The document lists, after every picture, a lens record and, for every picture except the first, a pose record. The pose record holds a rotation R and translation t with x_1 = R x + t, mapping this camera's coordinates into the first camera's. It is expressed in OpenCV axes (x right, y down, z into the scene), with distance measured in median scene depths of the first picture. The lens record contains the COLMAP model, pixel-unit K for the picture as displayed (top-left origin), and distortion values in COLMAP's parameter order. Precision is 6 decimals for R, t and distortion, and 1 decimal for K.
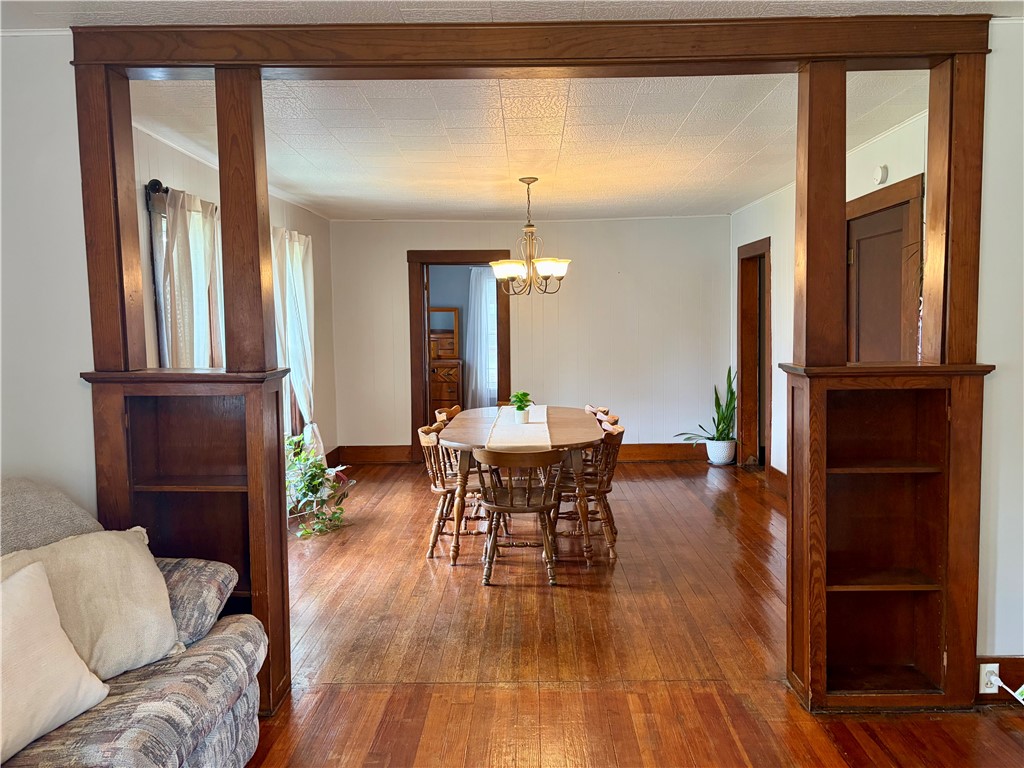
lens RADIAL K [[773.0, 0, 515.4], [0, 773.0, 382.0], [0, 0, 1]] dist [0.052077, -0.048727]
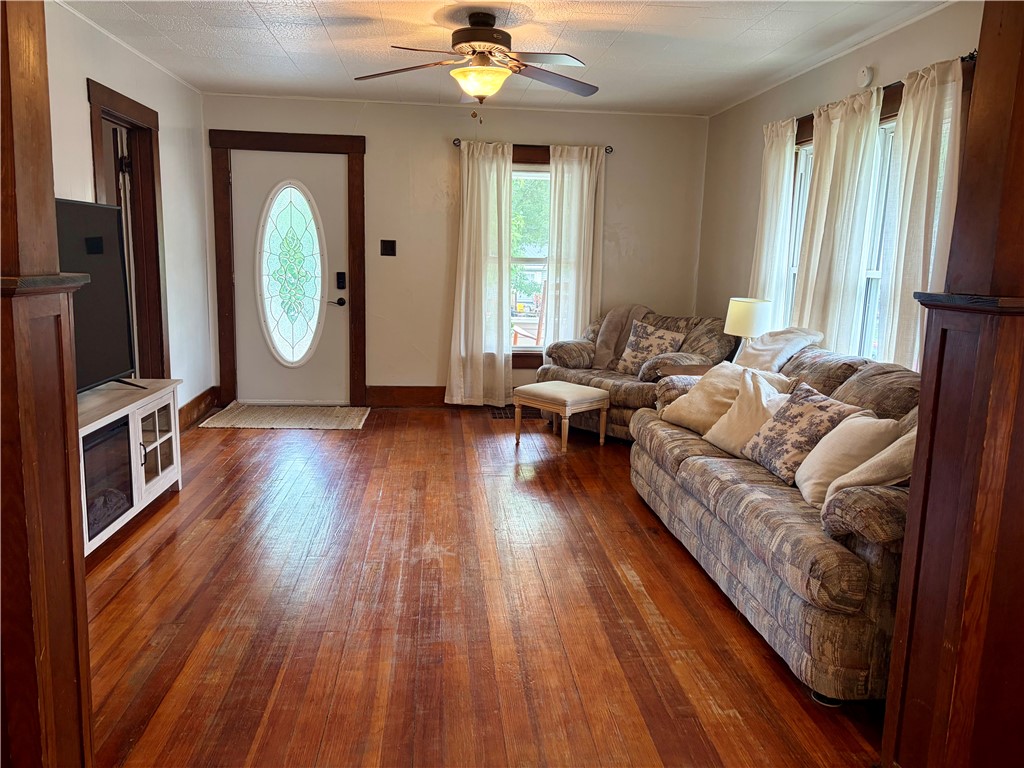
lens RADIAL K [[773.0, 0, 515.5], [0, 773.0, 379.8], [0, 0, 1]] dist [0.052077, -0.048727]
pose [[-0.993303, 0.003031, -0.115501, 0.057373], [-0.024884, 0.970583, 0.239479, -0.048320], [0.112829, 0.240749, -0.964007, 0.864773]]
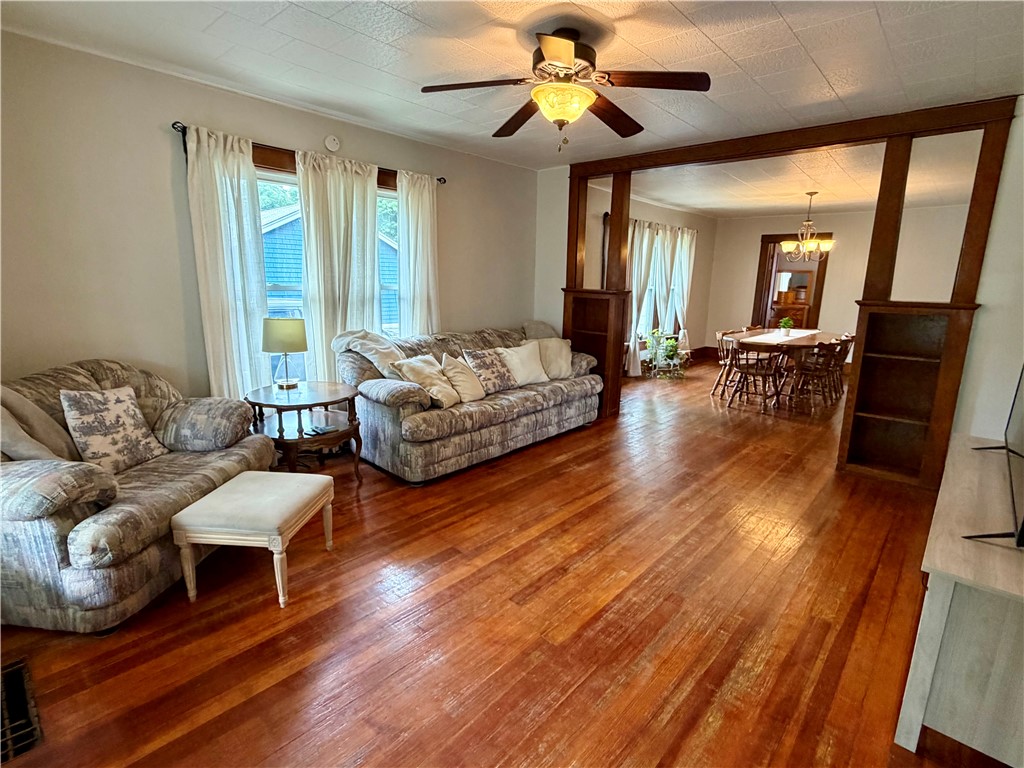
lens RADIAL K [[501.3, 0, 509.1], [0, 501.3, 384.7], [0, 0, 1]] dist [0.002334, -0.000483]
pose [[0.749994, 0.164559, -0.640647, 0.295572], [-0.080409, 0.984057, 0.158636, 0.033217], [0.656539, -0.067463, 0.751269, -0.296338]]
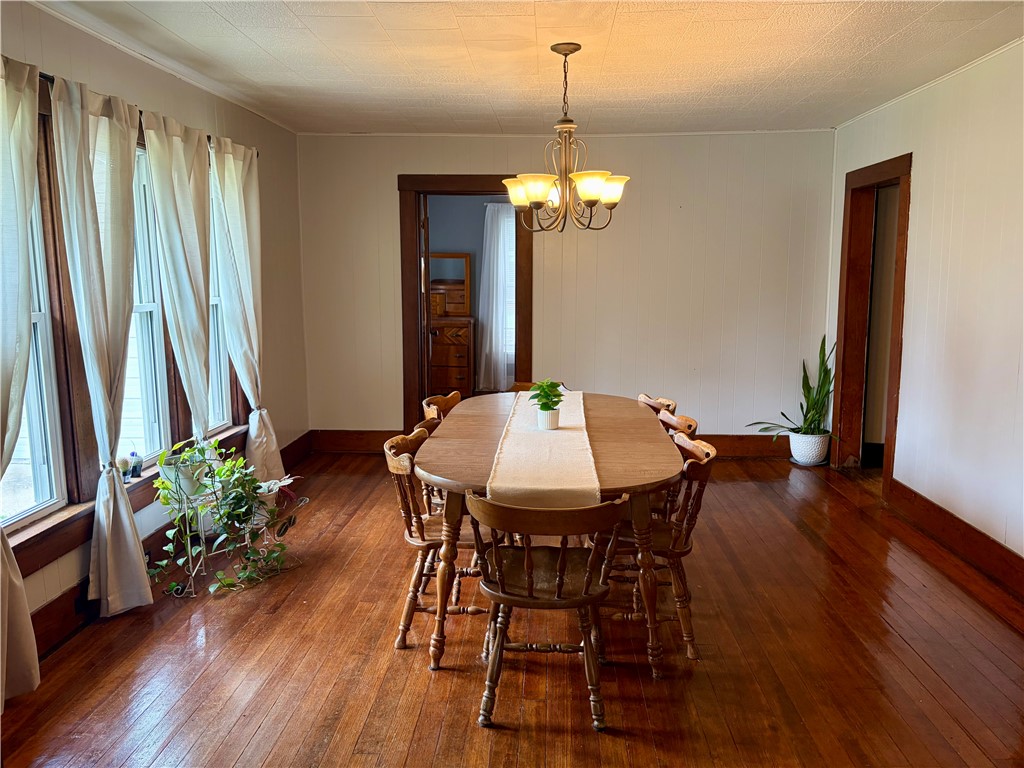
lens RADIAL K [[773.0, 0, 518.0], [0, 773.0, 379.9], [0, 0, 1]] dist [0.052077, -0.048727]
pose [[0.999570, 0.015902, -0.024630, -0.001947], [-0.014316, 0.997893, 0.063277, -0.029852], [0.025584, -0.062897, 0.997692, 0.349030]]
